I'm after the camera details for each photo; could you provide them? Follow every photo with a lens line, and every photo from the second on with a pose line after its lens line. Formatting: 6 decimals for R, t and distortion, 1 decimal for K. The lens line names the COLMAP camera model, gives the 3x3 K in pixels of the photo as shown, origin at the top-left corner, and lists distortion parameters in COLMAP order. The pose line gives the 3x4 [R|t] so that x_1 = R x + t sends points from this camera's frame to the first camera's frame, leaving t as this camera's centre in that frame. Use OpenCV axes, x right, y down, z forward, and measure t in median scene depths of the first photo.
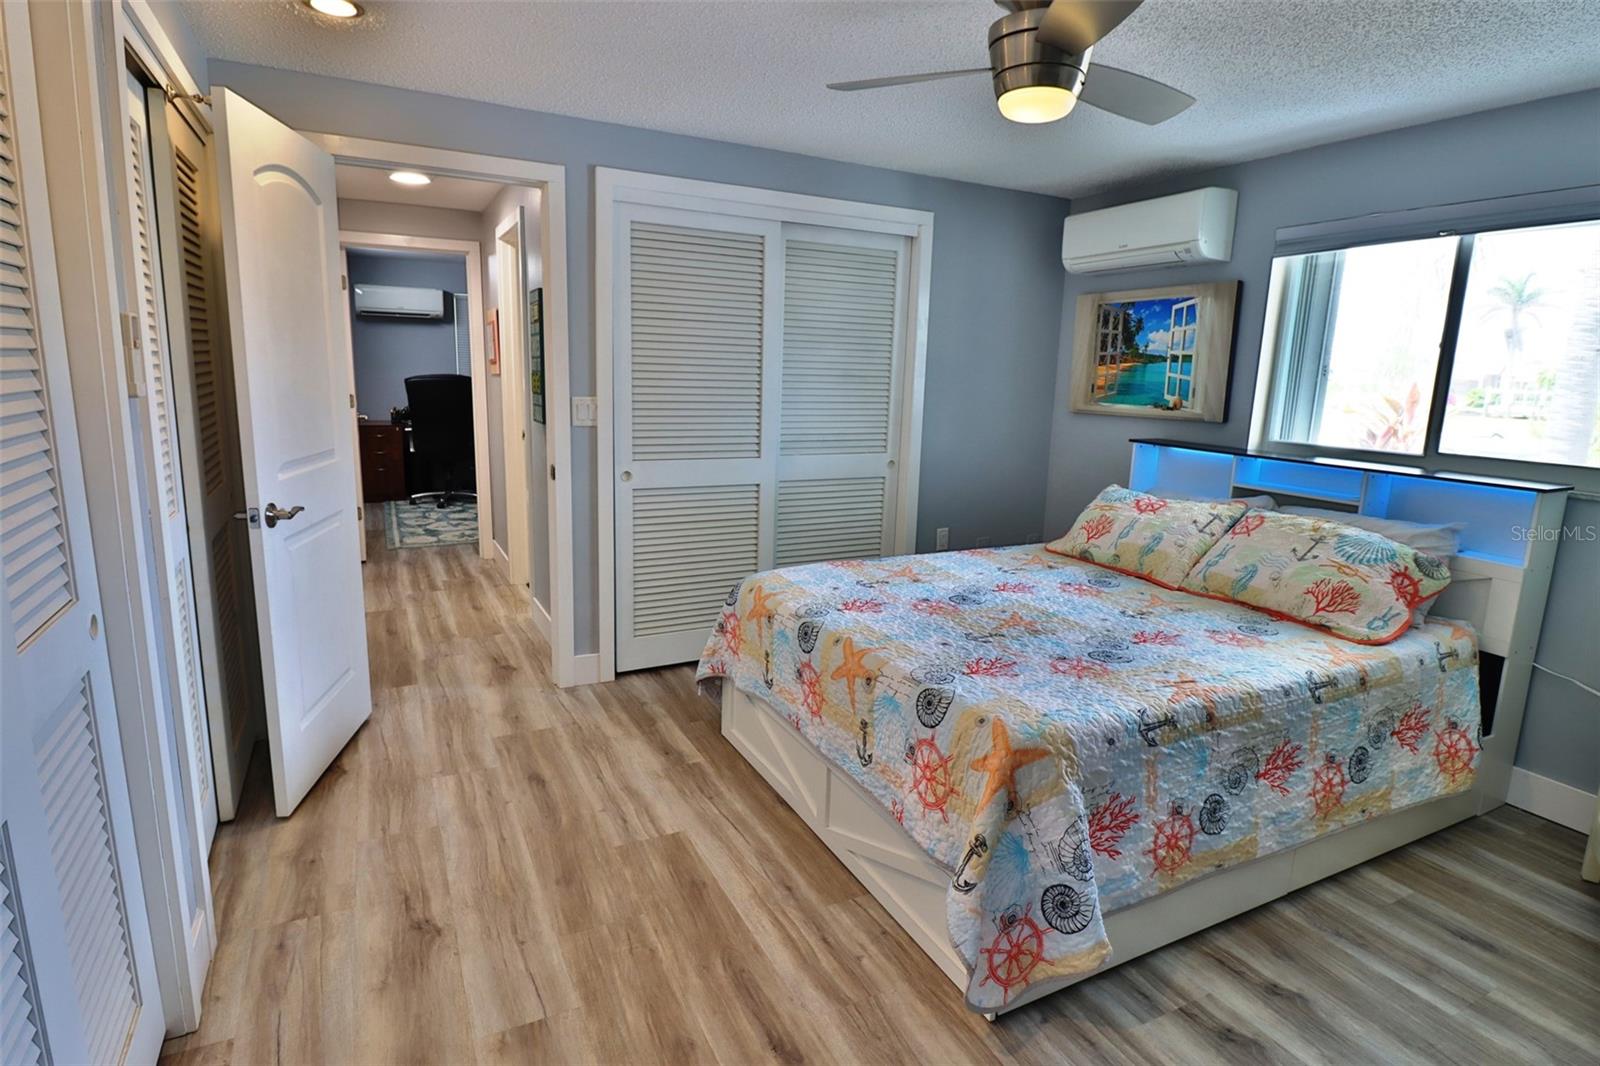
lens RADIAL K [[826.5, 0, 797.1], [0, 826.5, 521.2], [0, 0, 1]] dist [-0.001037, -0.013920]
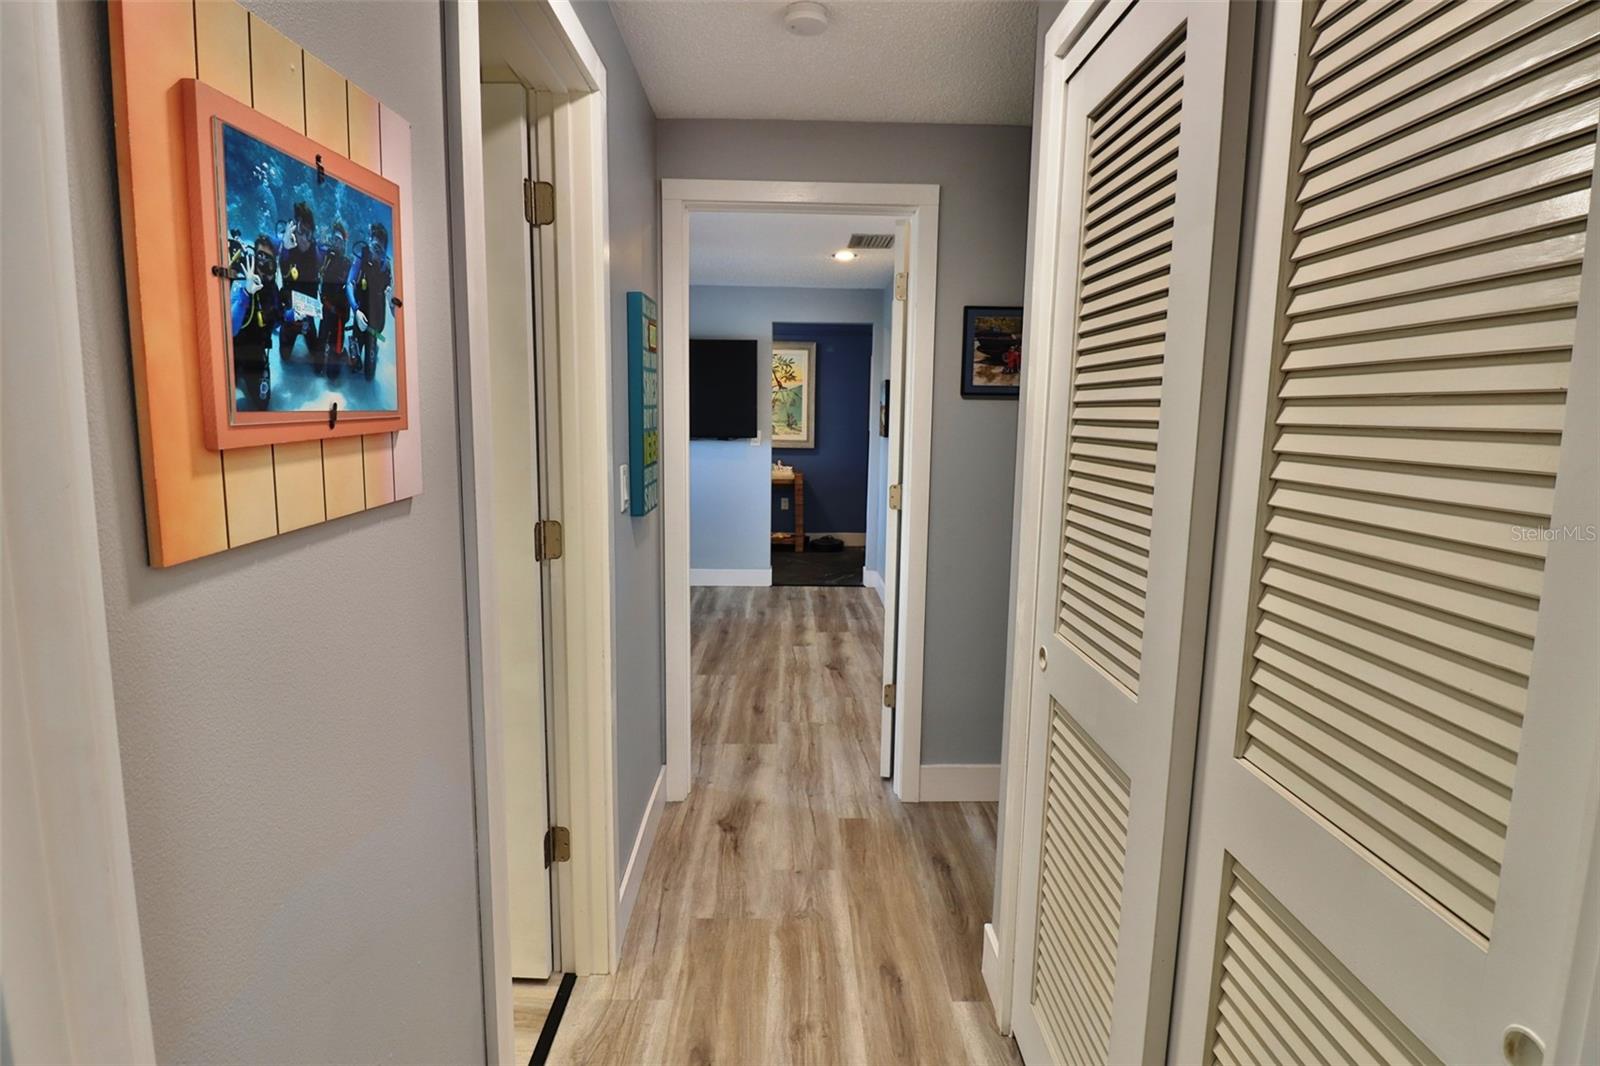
lens RADIAL K [[826.5, 0, 806.6], [0, 826.5, 524.8], [0, 0, 1]] dist [-0.001037, -0.013920]
pose [[-0.899654, -0.101270, 0.424696, -1.002001], [0.039081, 0.950145, 0.309350, -0.434911], [-0.434851, 0.294905, -0.850844, 2.172304]]
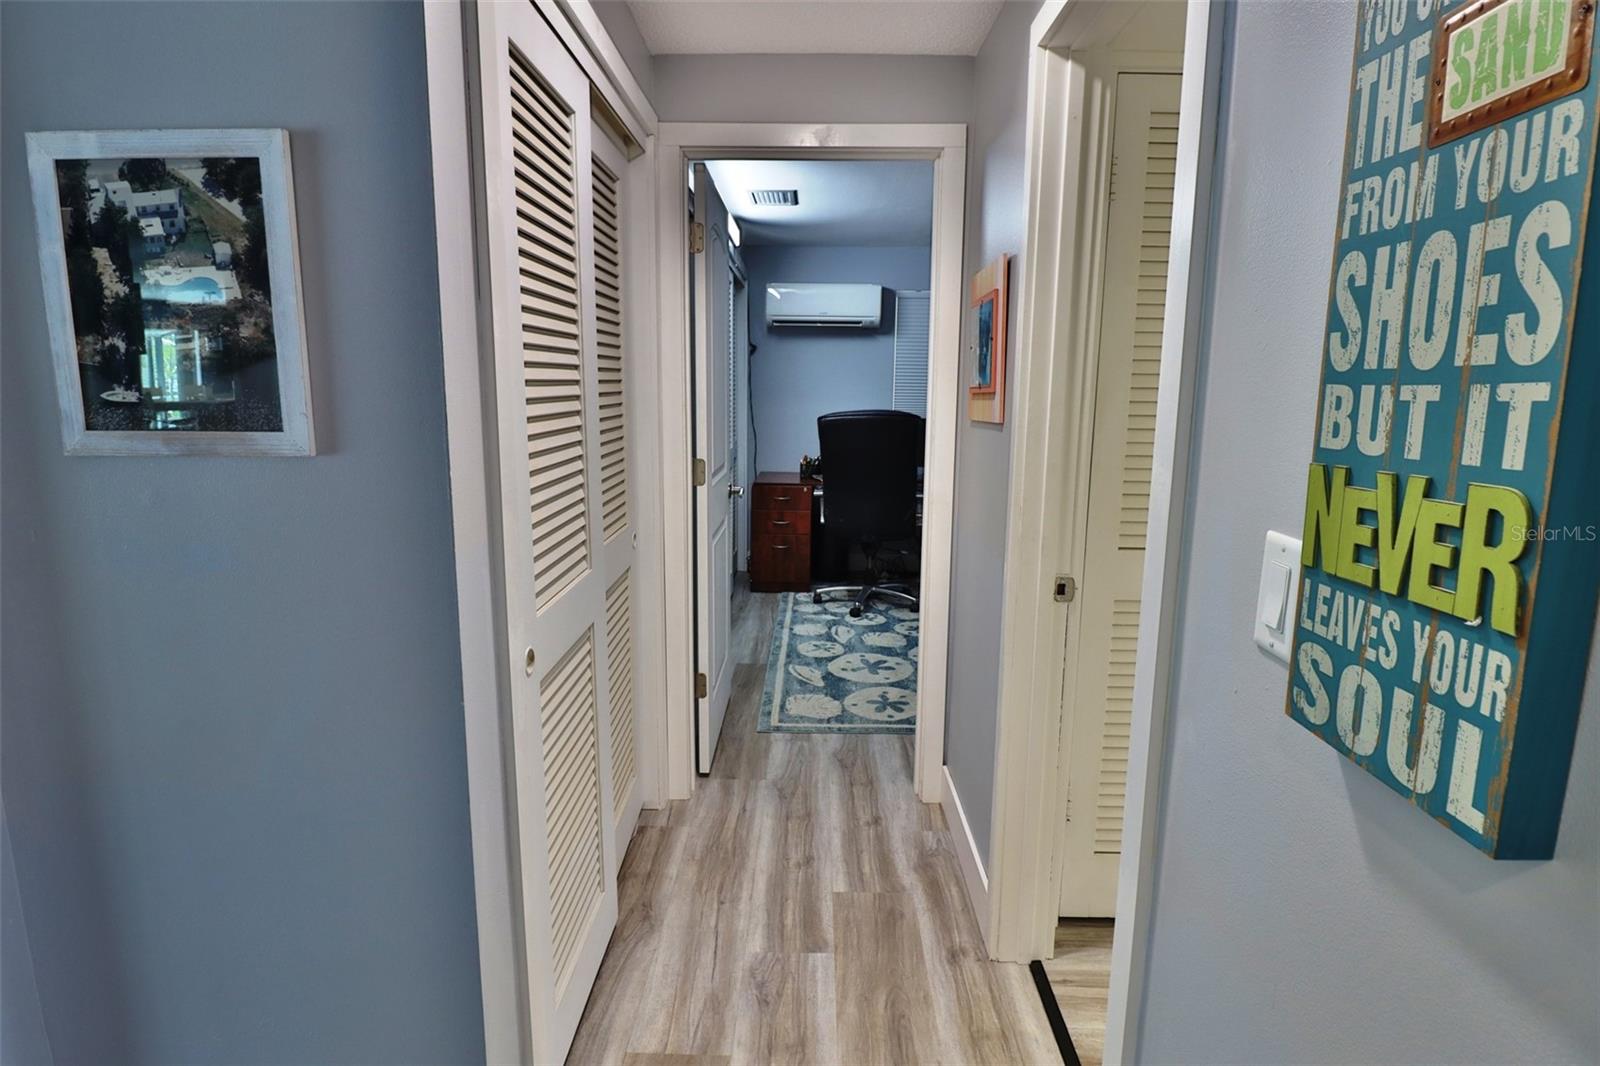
lens RADIAL K [[826.5, 0, 803.0], [0, 826.5, 522.4], [0, 0, 1]] dist [-0.001037, -0.013920]
pose [[0.883611, 0.060792, -0.464259, -0.500245], [-0.072612, 0.997331, -0.007605, -0.234612], [0.462558, 0.040431, 0.885667, 1.181604]]
